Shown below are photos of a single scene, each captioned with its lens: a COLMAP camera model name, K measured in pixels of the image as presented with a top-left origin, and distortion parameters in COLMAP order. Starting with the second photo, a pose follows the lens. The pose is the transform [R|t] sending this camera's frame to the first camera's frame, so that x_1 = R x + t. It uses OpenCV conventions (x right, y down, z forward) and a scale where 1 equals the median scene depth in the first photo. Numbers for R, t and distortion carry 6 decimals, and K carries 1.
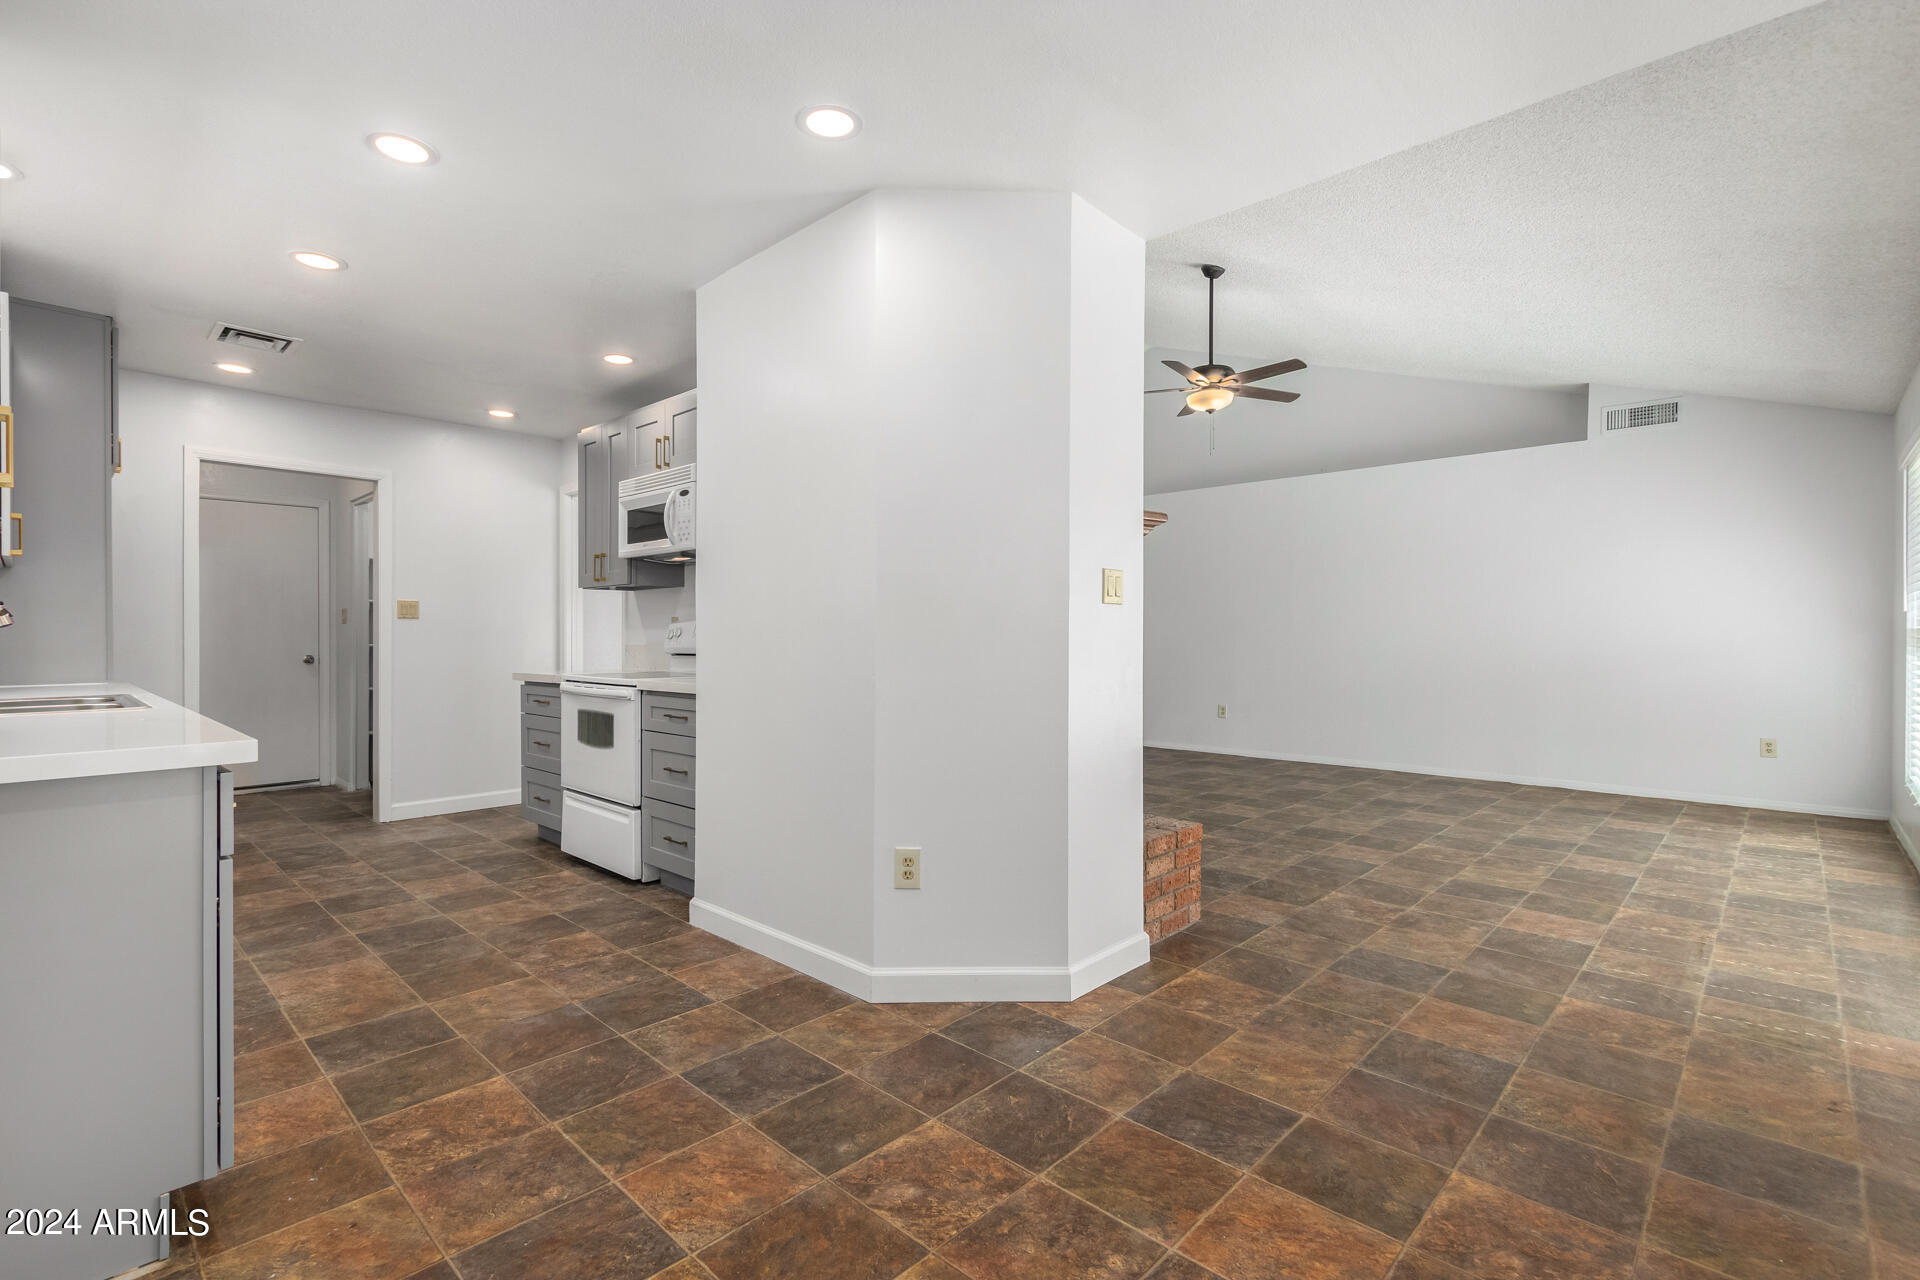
lens RADIAL K [[888.4, 0, 964.8], [0, 888.4, 632.4], [0, 0, 1]] dist [0.008233, -0.001891]
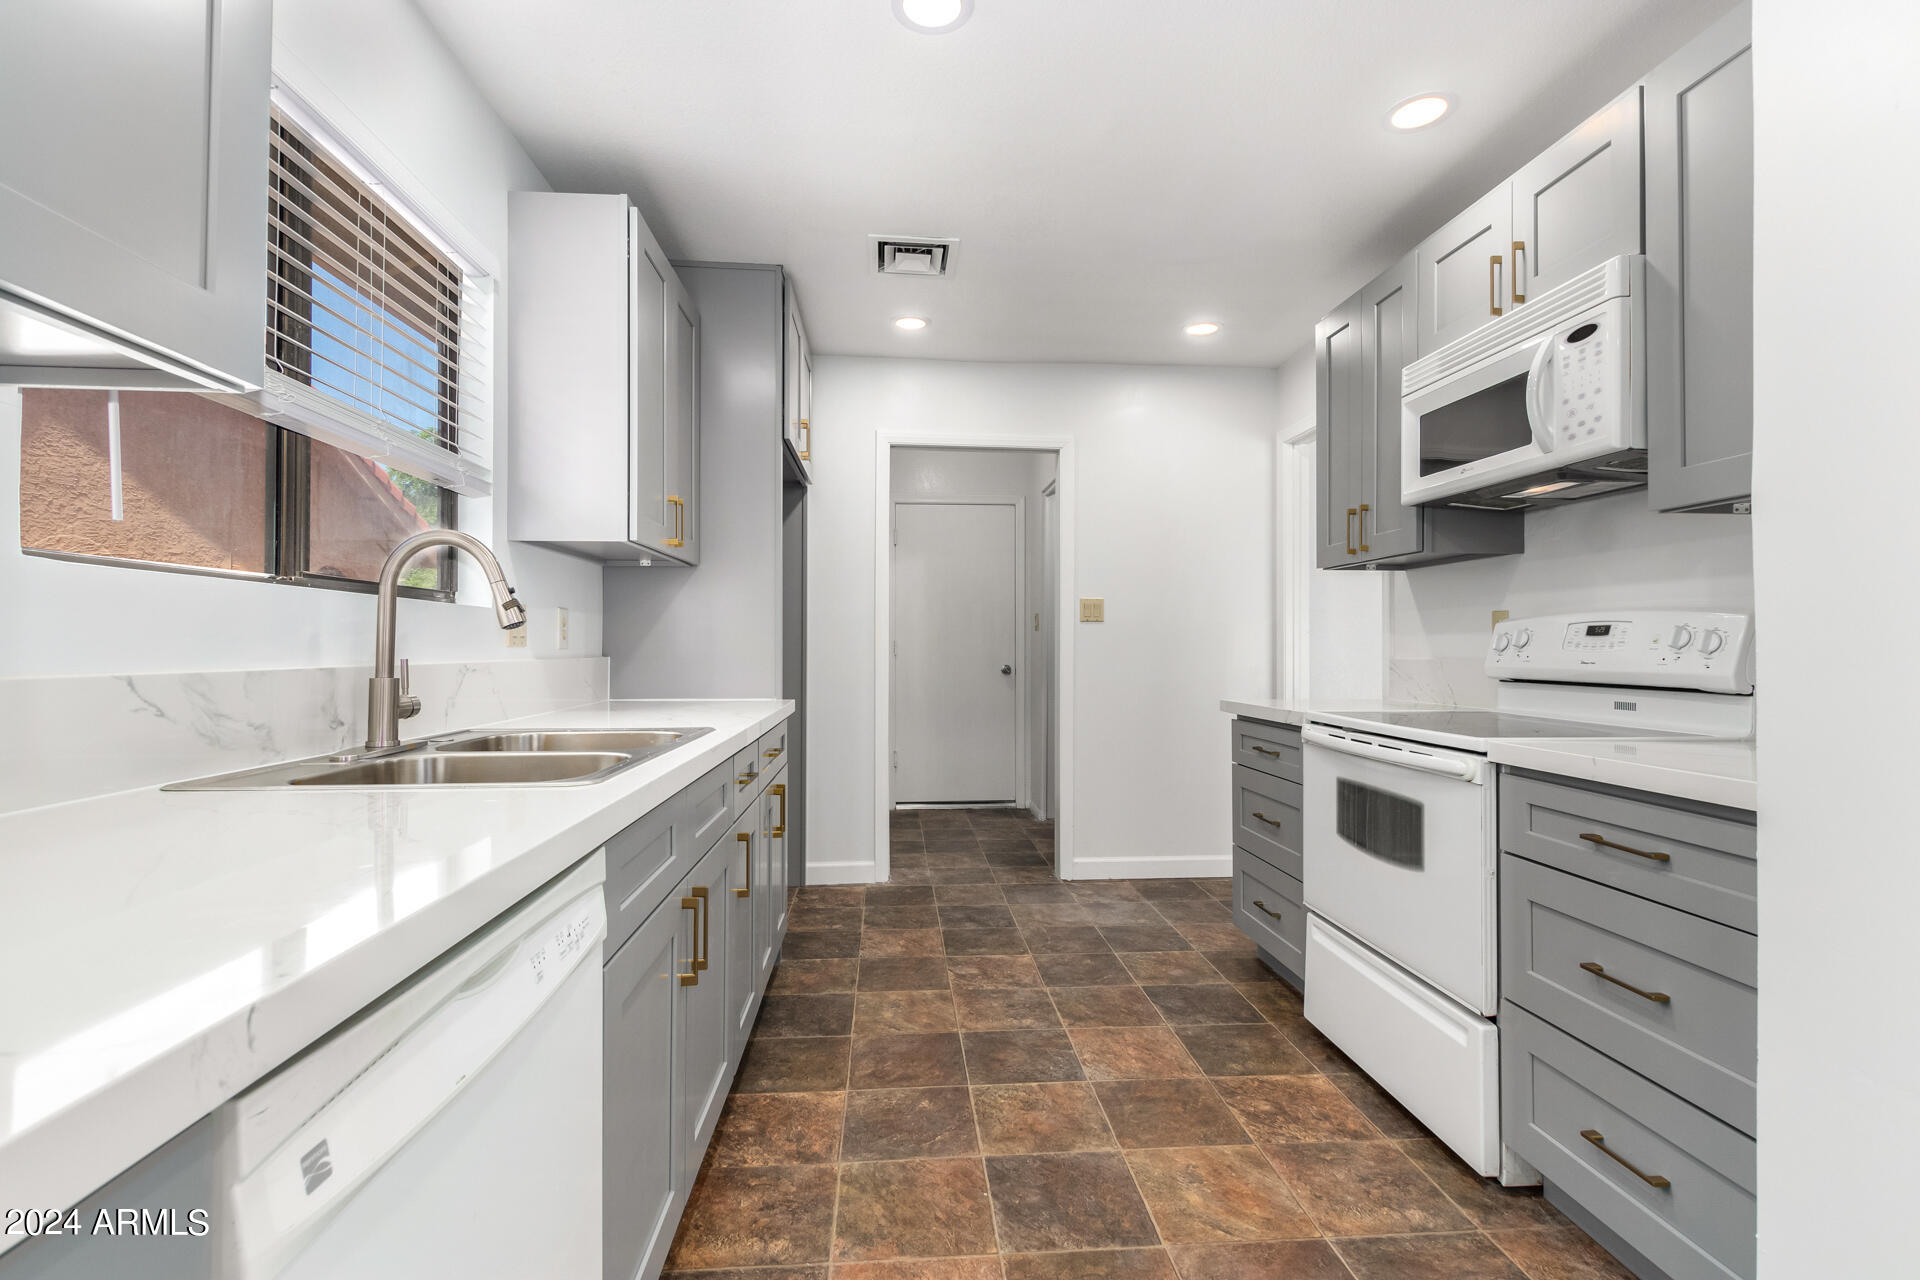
lens RADIAL K [[888.4, 0, 947.6], [0, 888.4, 635.0], [0, 0, 1]] dist [0.008233, -0.001891]
pose [[0.735304, -0.004472, -0.677722, -0.257149], [-0.000825, 0.999972, -0.007494, 0.002402], [0.677737, 0.006070, 0.735280, 0.464215]]
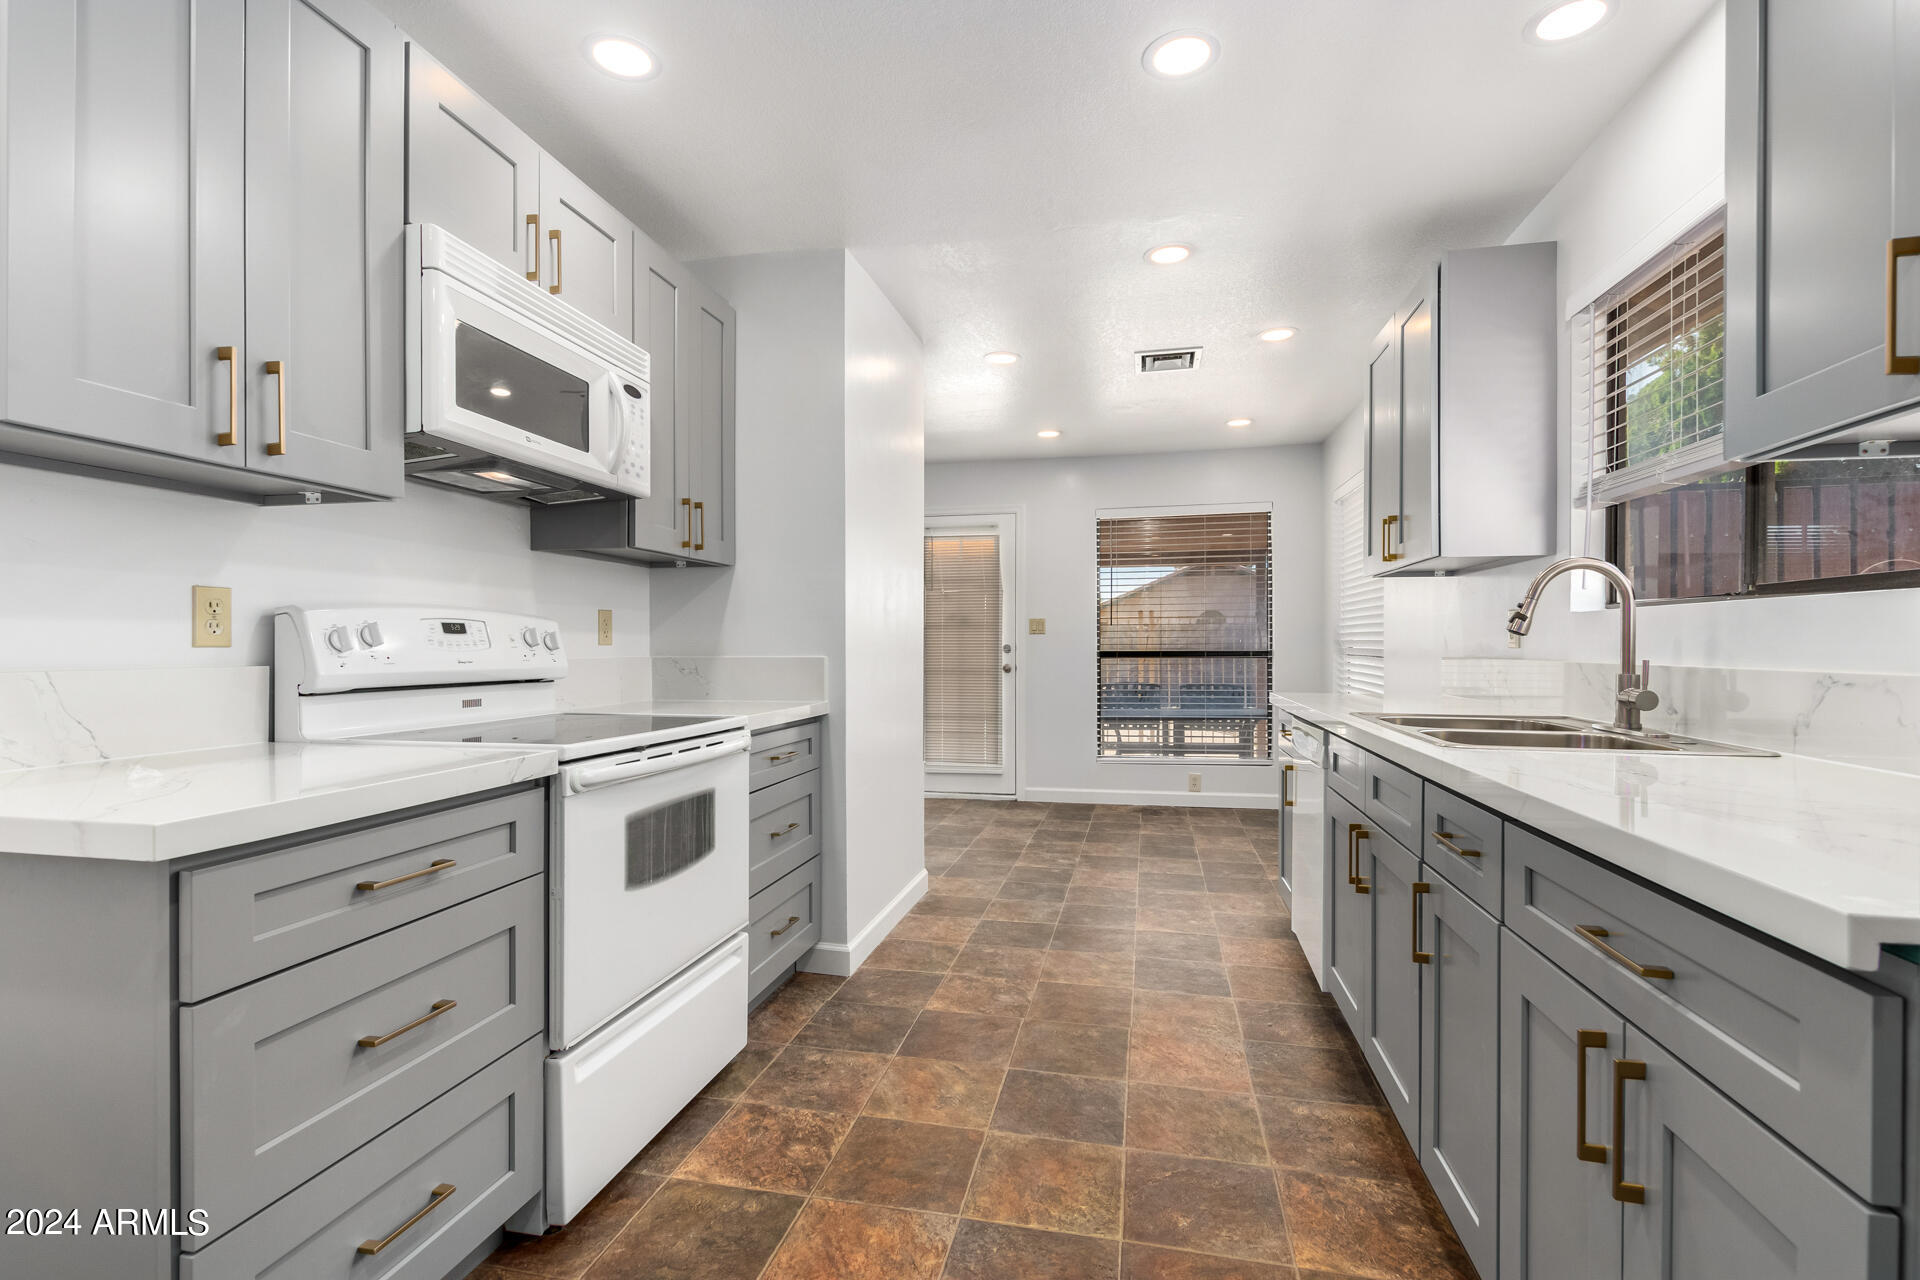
lens RADIAL K [[888.4, 0, 949.1], [0, 888.4, 642.0], [0, 0, 1]] dist [0.008233, -0.001891]
pose [[-0.515105, 0.007076, 0.857098, -0.948095], [0.000155, 0.999967, -0.008162, 0.007778], [-0.857127, -0.004072, -0.515089, 1.173951]]
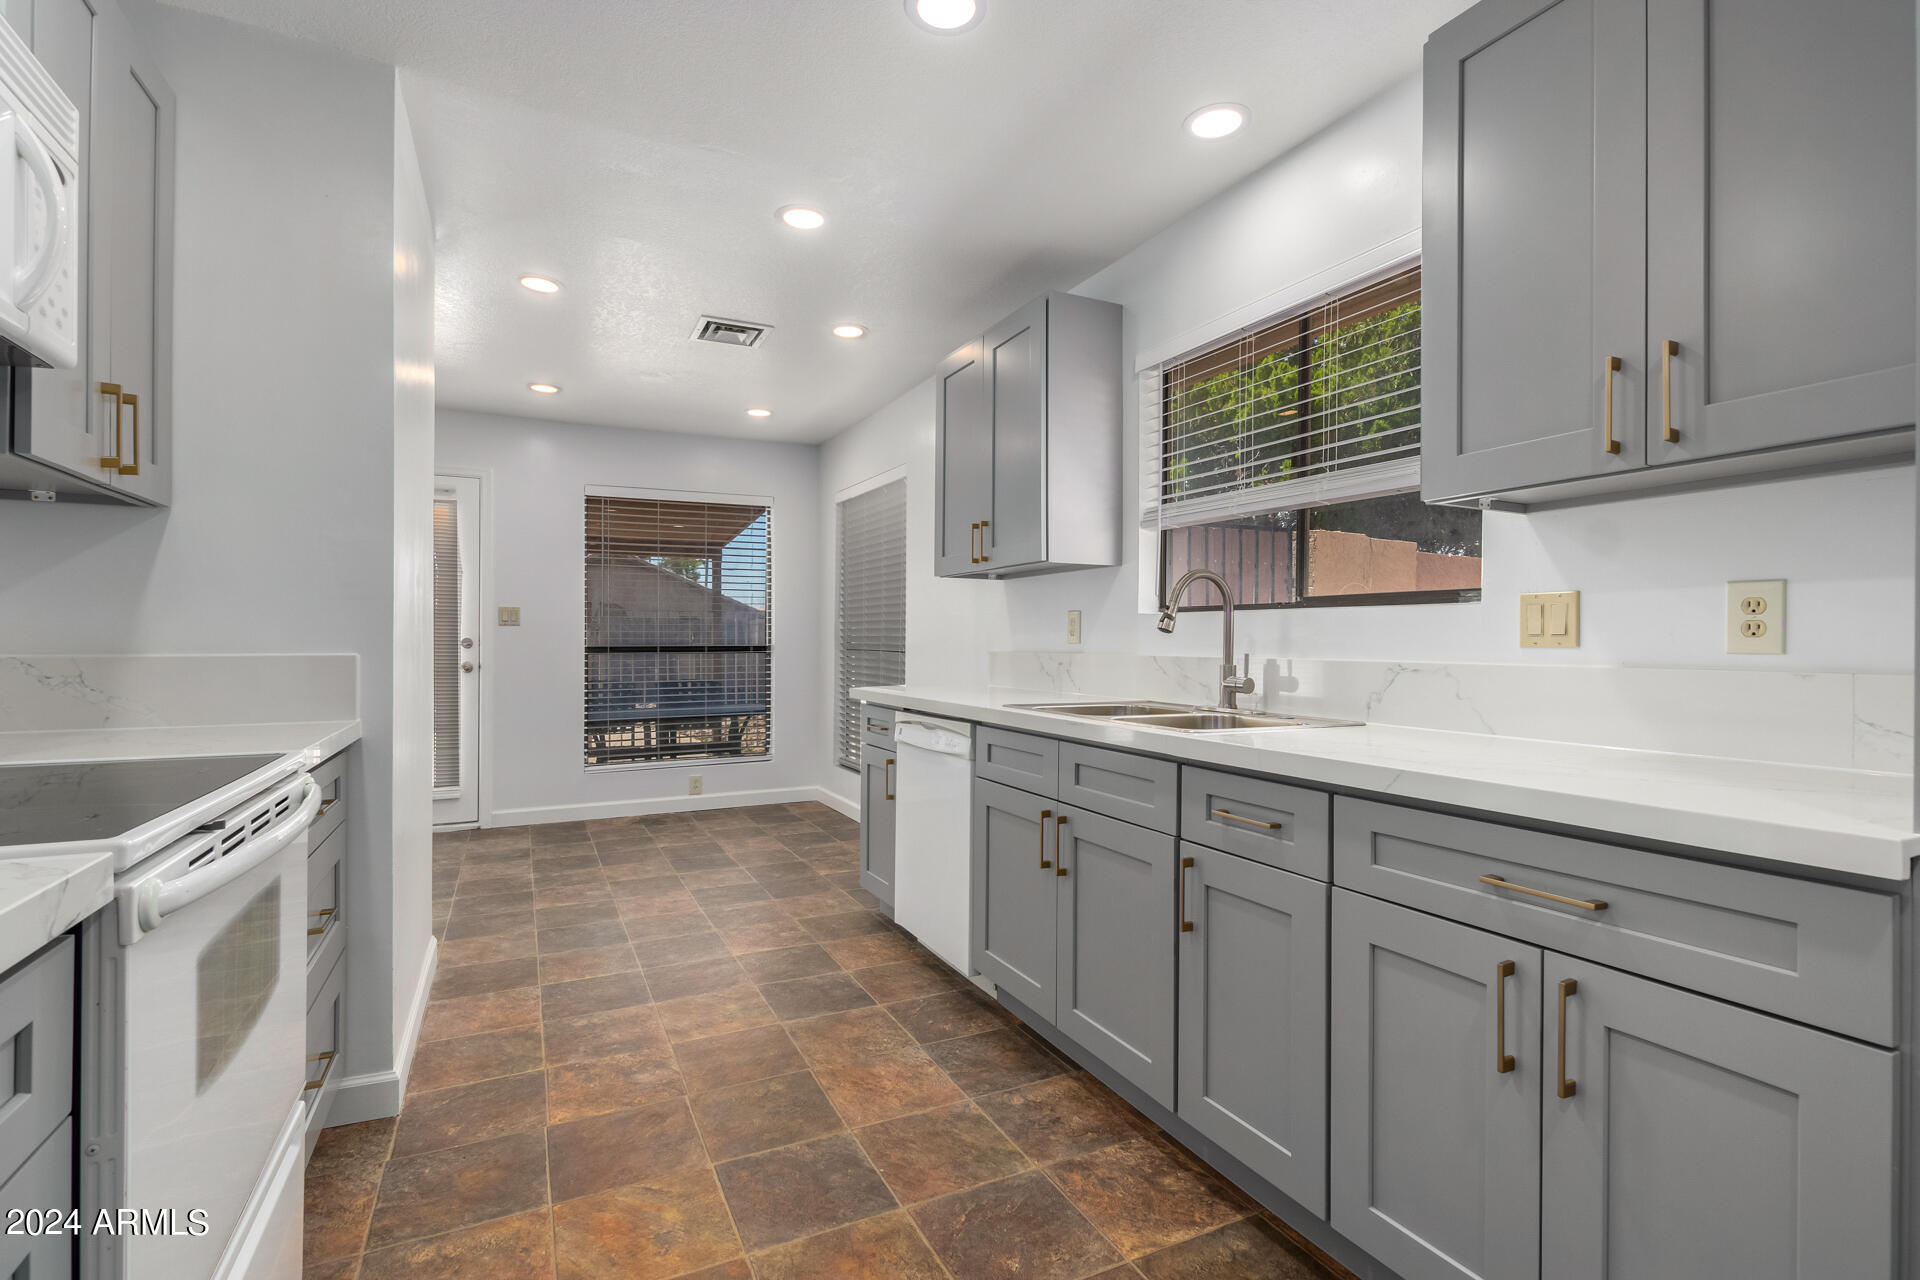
lens RADIAL K [[888.4, 0, 957.2], [0, 888.4, 634.7], [0, 0, 1]] dist [0.008233, -0.001891]
pose [[-0.939213, 0.002337, 0.343327, -0.749238], [-0.001519, 0.999939, -0.010961, 0.007666], [-0.343332, -0.010816, -0.939152, 1.239497]]
